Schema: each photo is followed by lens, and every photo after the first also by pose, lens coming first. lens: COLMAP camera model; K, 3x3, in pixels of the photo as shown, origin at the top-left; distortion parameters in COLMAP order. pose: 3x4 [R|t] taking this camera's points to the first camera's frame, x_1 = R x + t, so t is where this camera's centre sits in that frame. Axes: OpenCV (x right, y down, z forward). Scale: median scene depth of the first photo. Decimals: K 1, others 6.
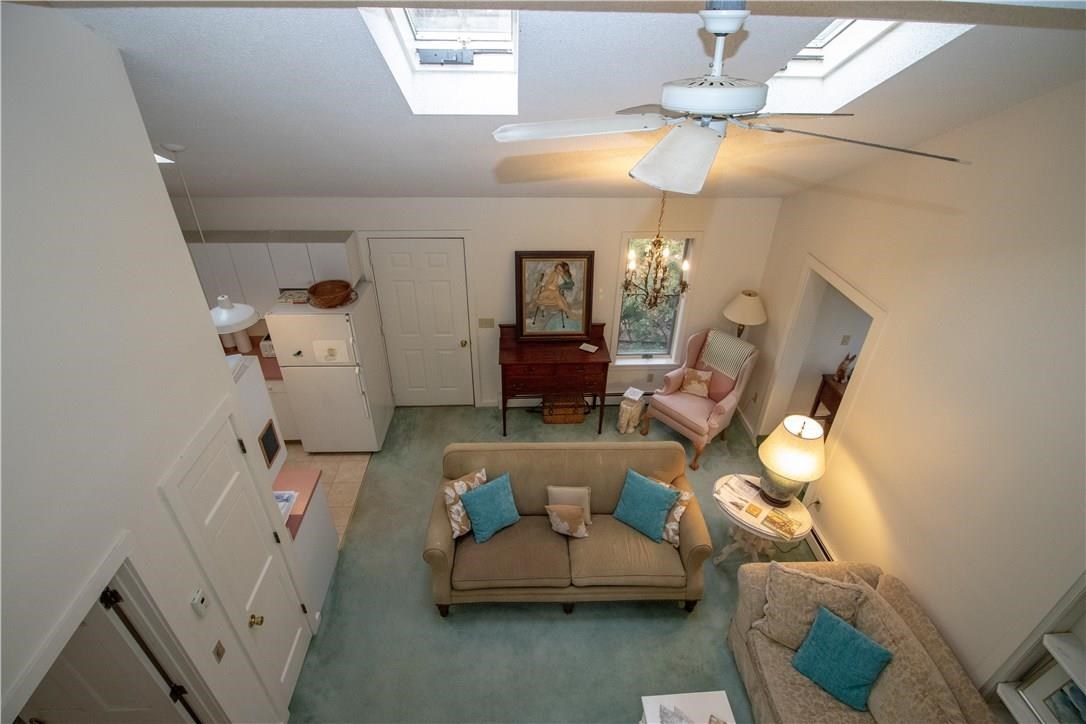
lens RADIAL K [[507.7, 0, 546.1], [0, 507.7, 360.0], [0, 0, 1]] dist [-0.001538, -0.011480]
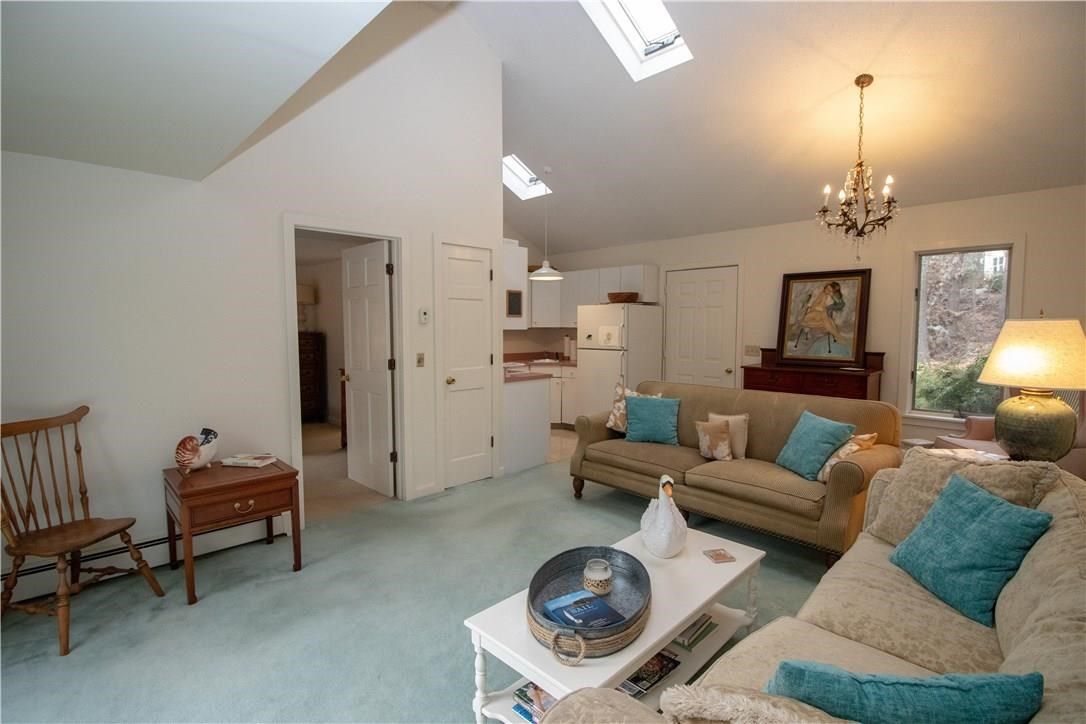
lens RADIAL K [[507.7, 0, 546.1], [0, 507.7, 360.0], [0, 0, 1]] dist [-0.001538, -0.011480]
pose [[0.668156, 0.038654, -0.743017, 0.391562], [-0.384881, 0.872606, -0.300707, 0.440315], [0.636737, 0.486892, 0.597914, 0.140348]]
